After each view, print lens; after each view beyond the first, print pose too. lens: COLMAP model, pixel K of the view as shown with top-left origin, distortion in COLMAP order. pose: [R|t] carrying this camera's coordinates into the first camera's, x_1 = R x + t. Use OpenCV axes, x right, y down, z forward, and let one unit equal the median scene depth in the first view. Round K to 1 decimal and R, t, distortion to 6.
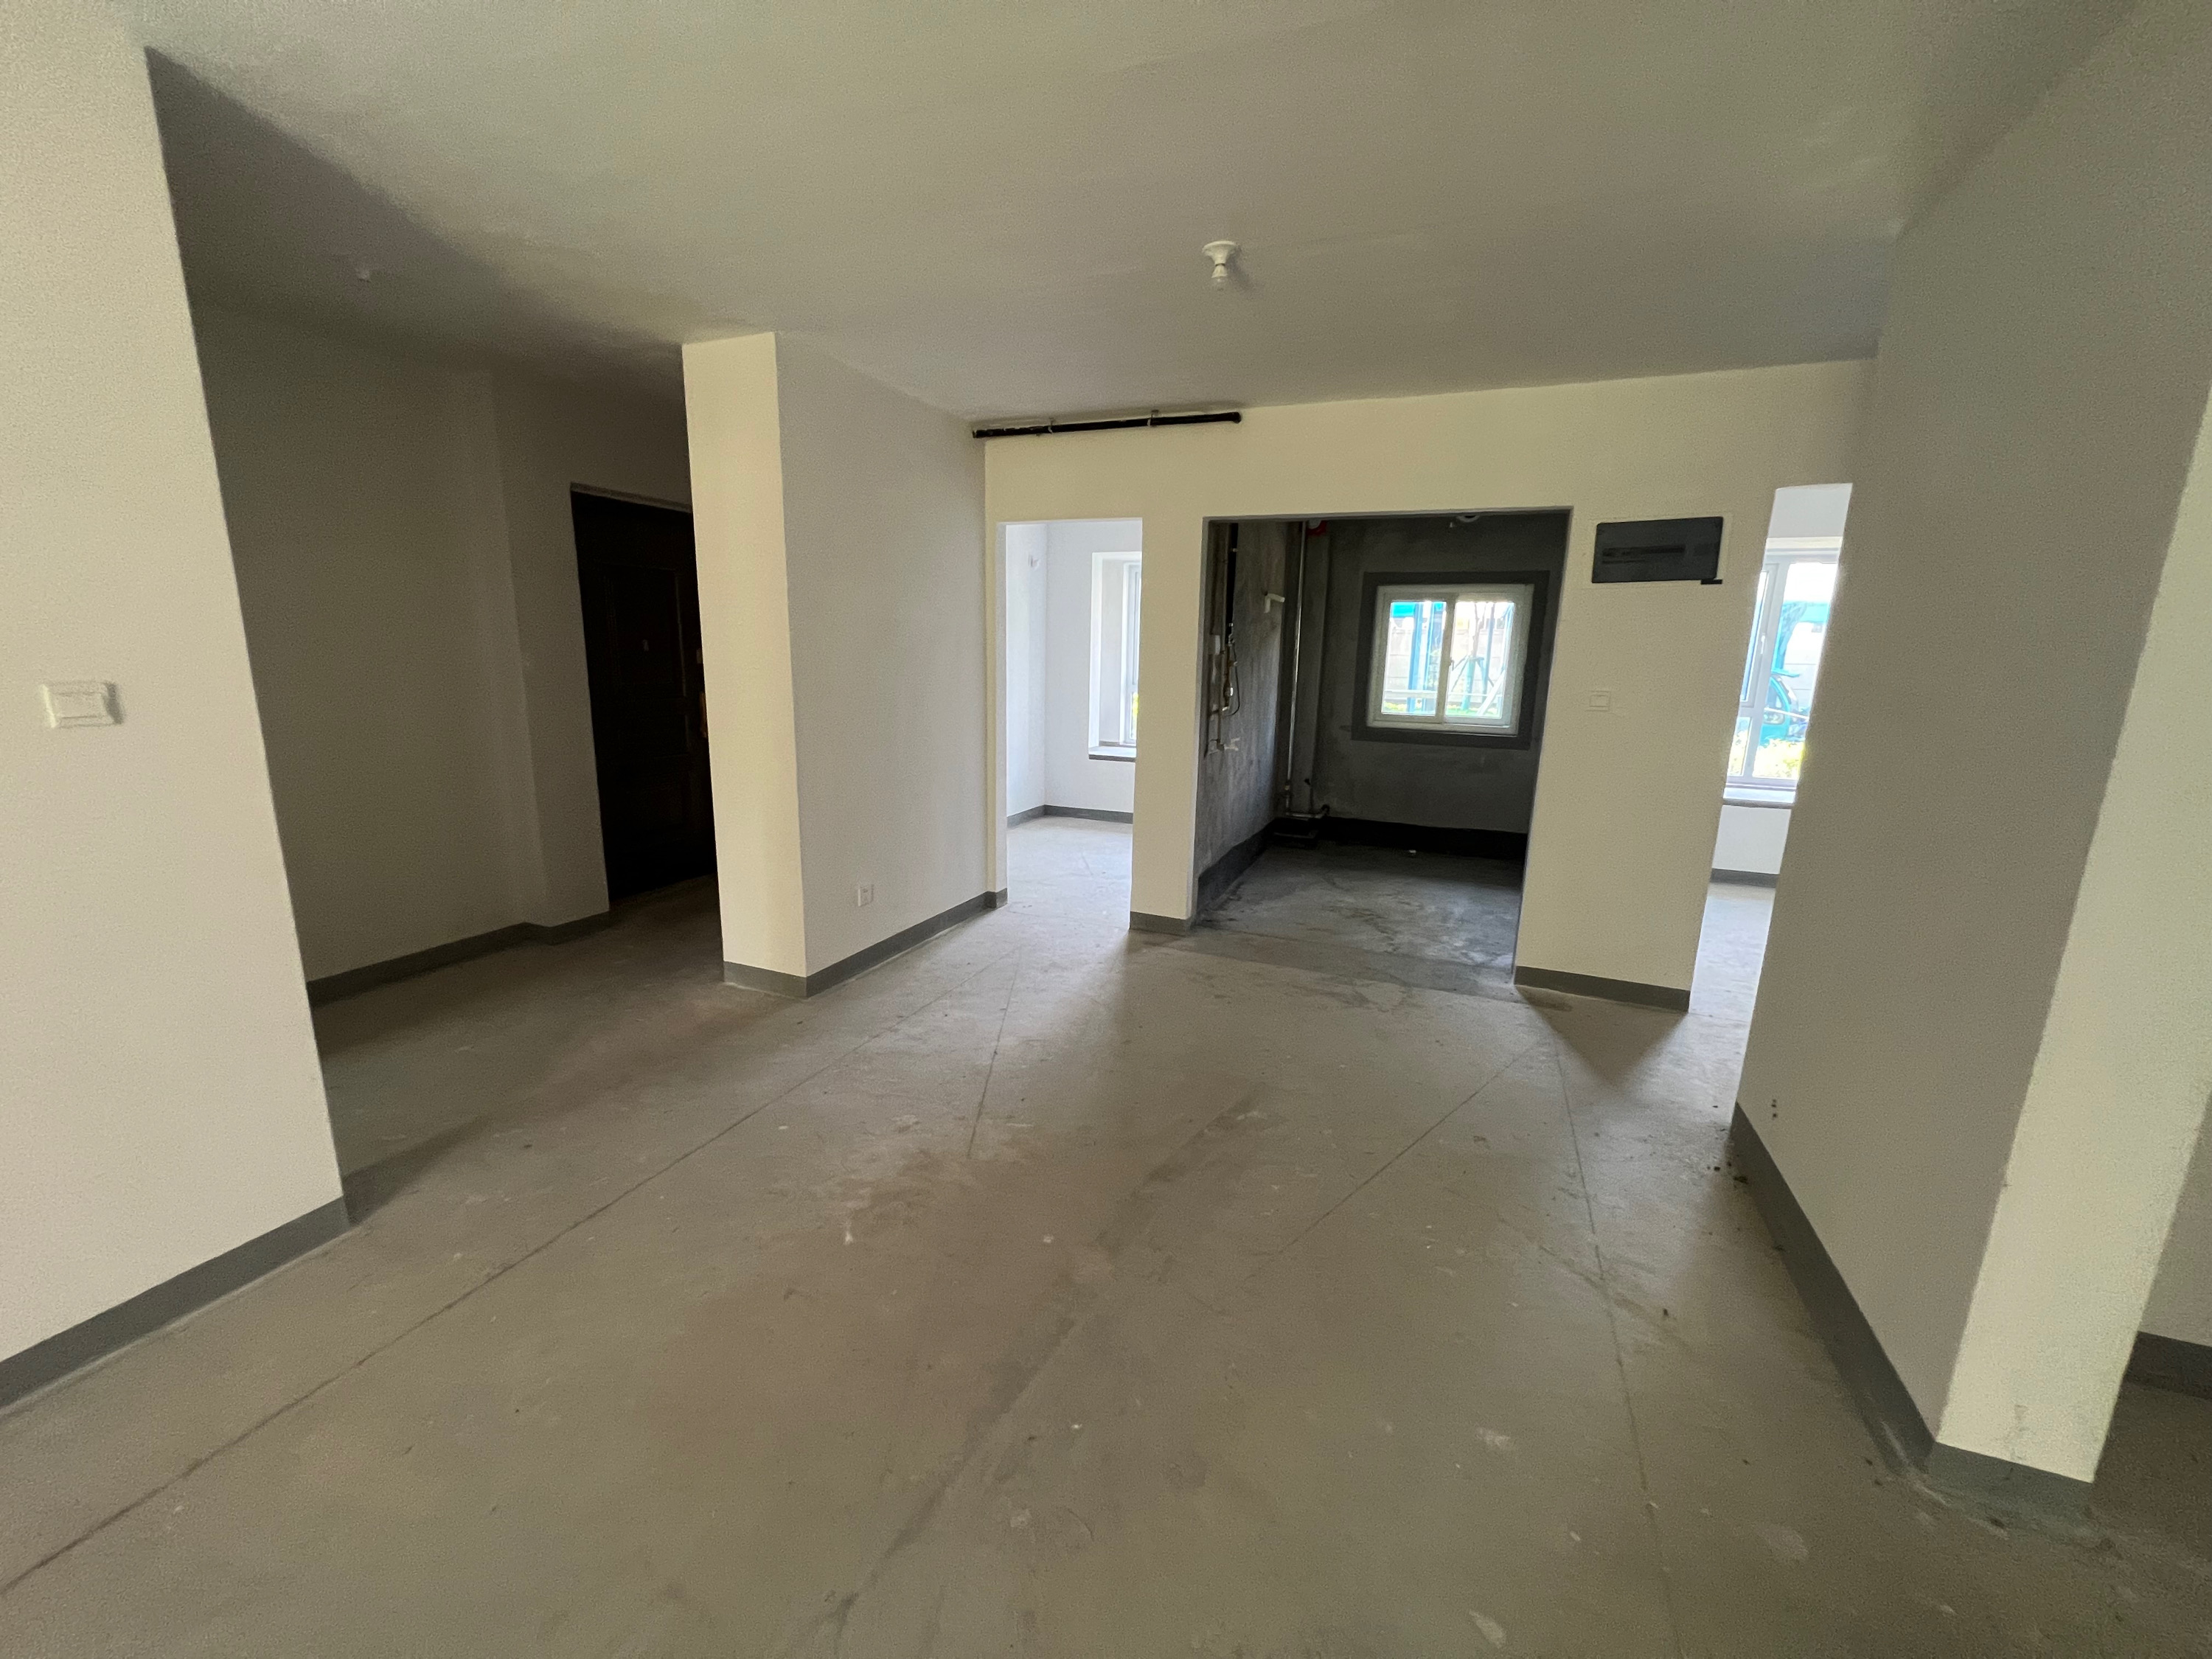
lens RADIAL K [[877.3, 0, 1106.0], [0, 877.3, 829.5], [0, 0, 1]] dist [0.000435, -0.000021]
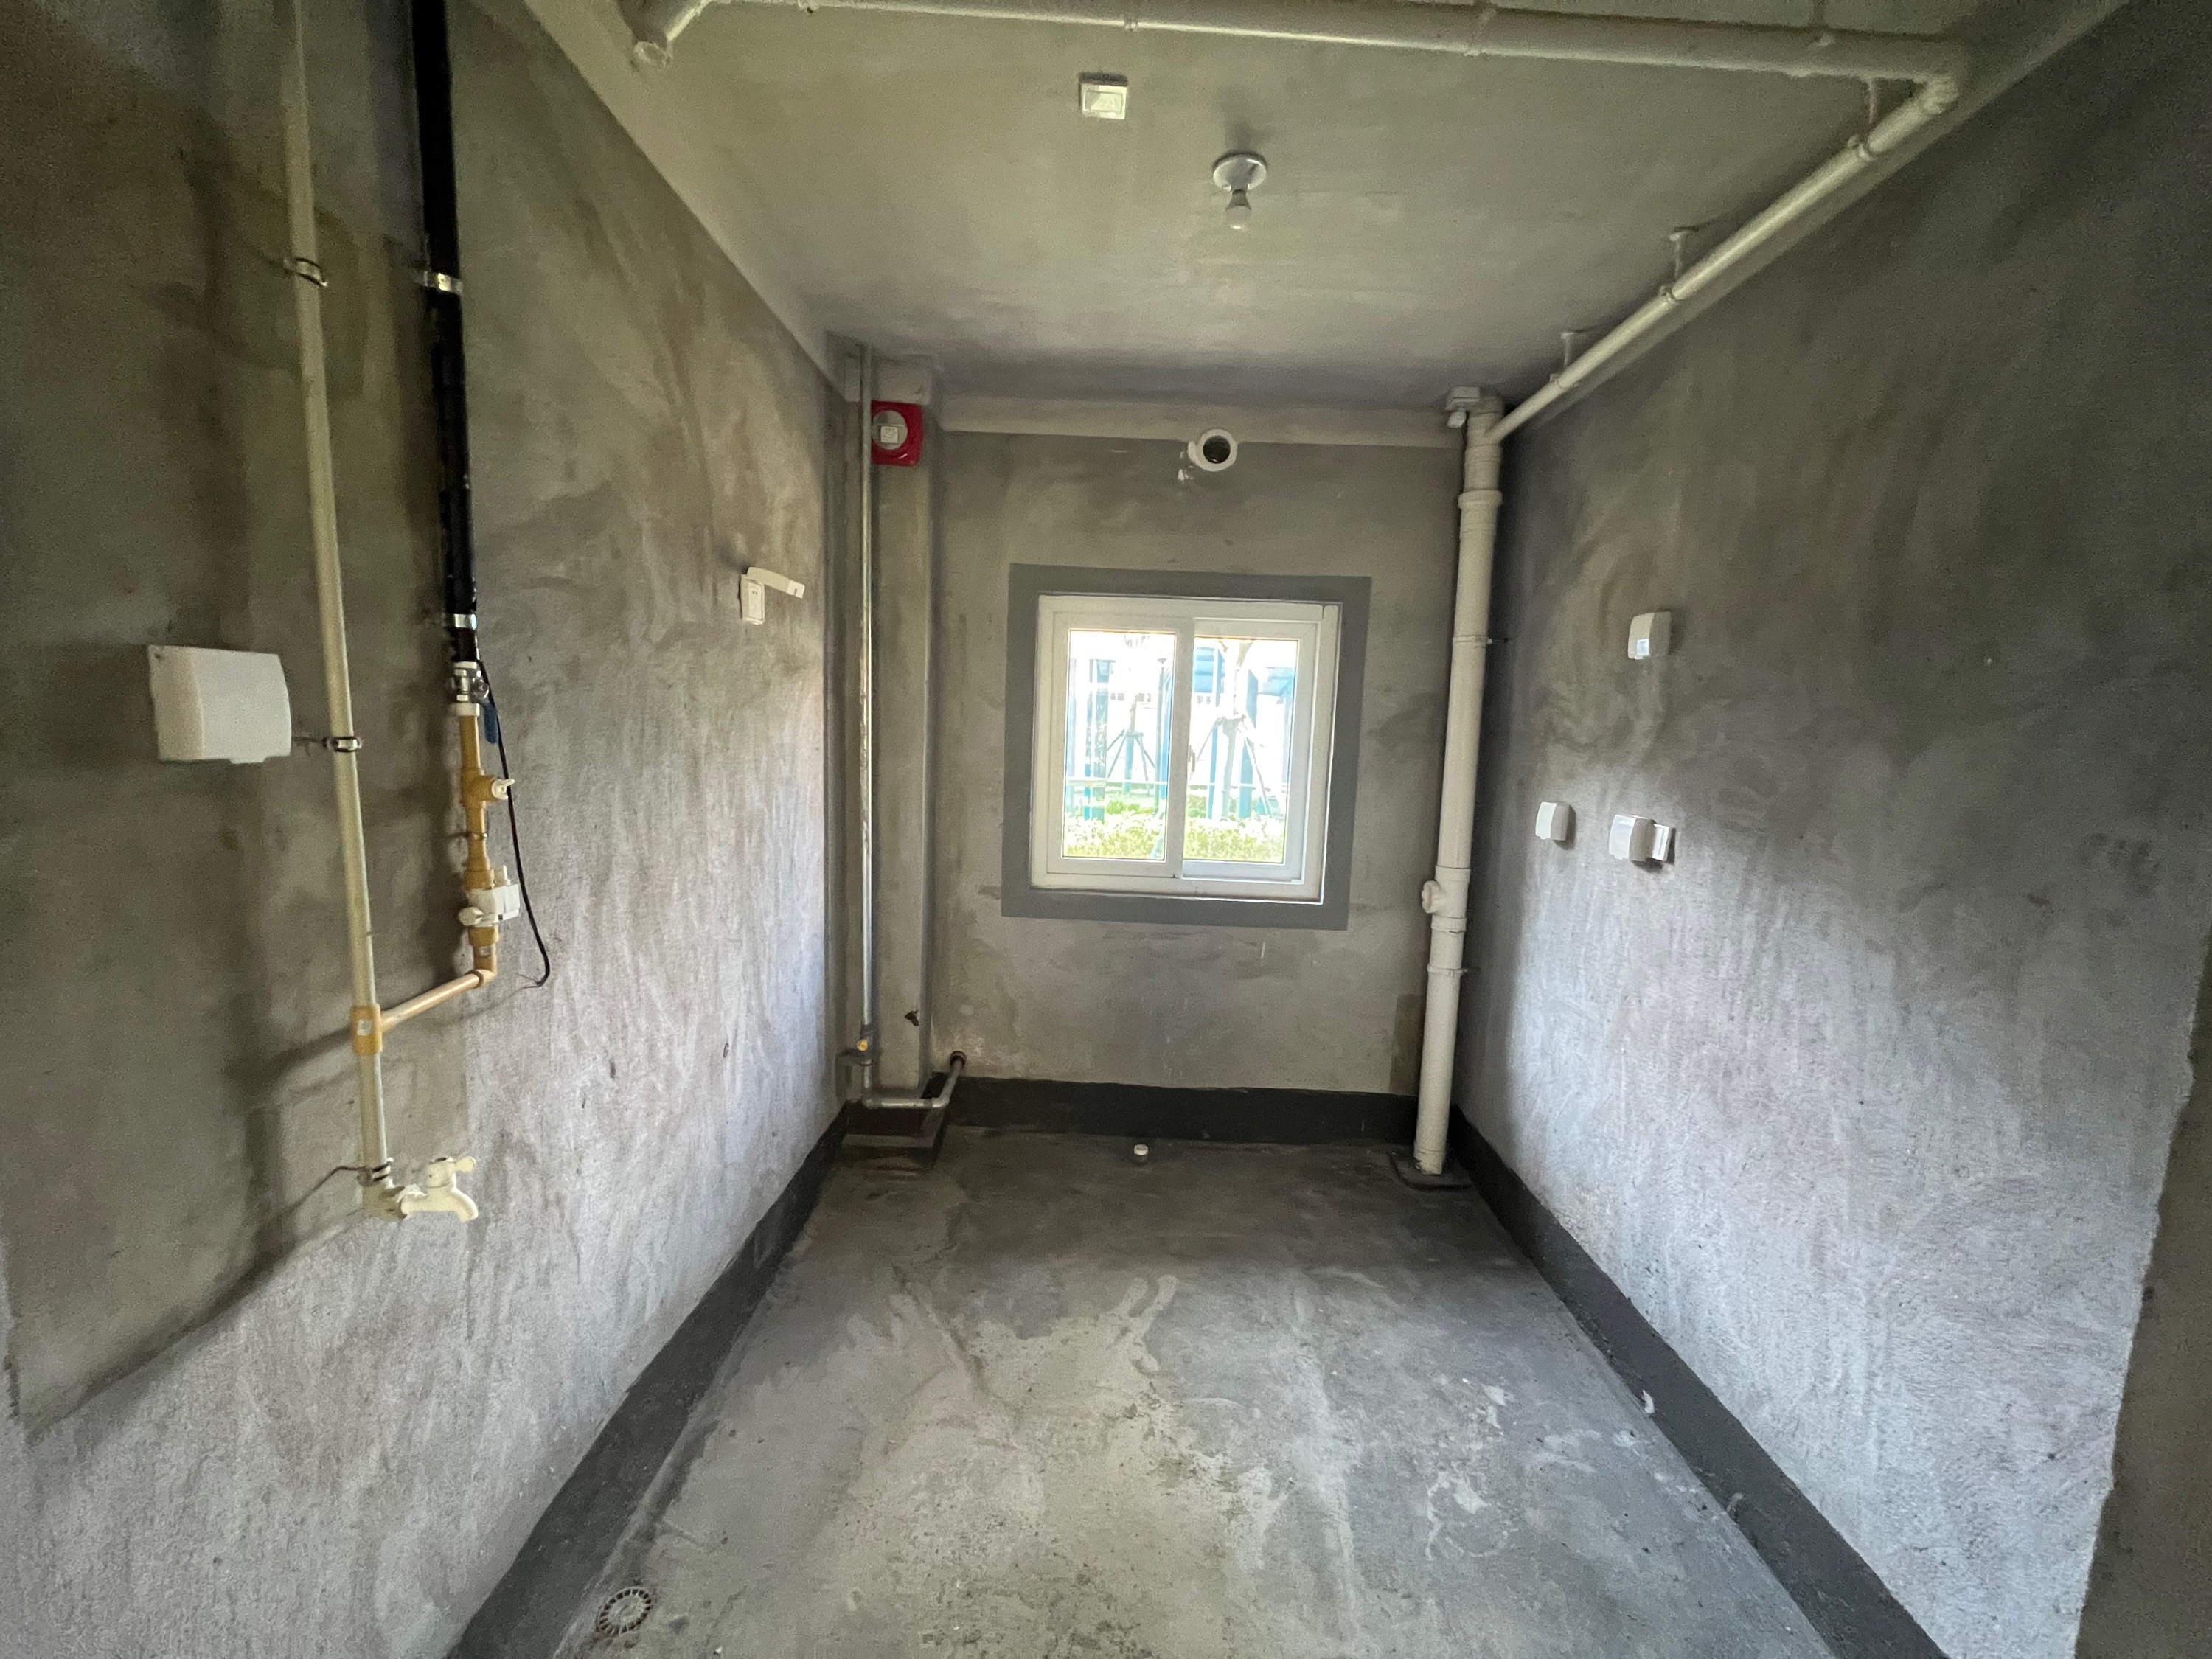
lens RADIAL K [[877.3, 0, 1106.0], [0, 877.3, 829.5], [0, 0, 1]] dist [0.000435, -0.000021]
pose [[0.924278, -0.030690, 0.380483, 0.159821], [0.059473, 0.996168, -0.064123, -0.120022], [-0.377057, 0.081896, 0.922562, 0.564725]]
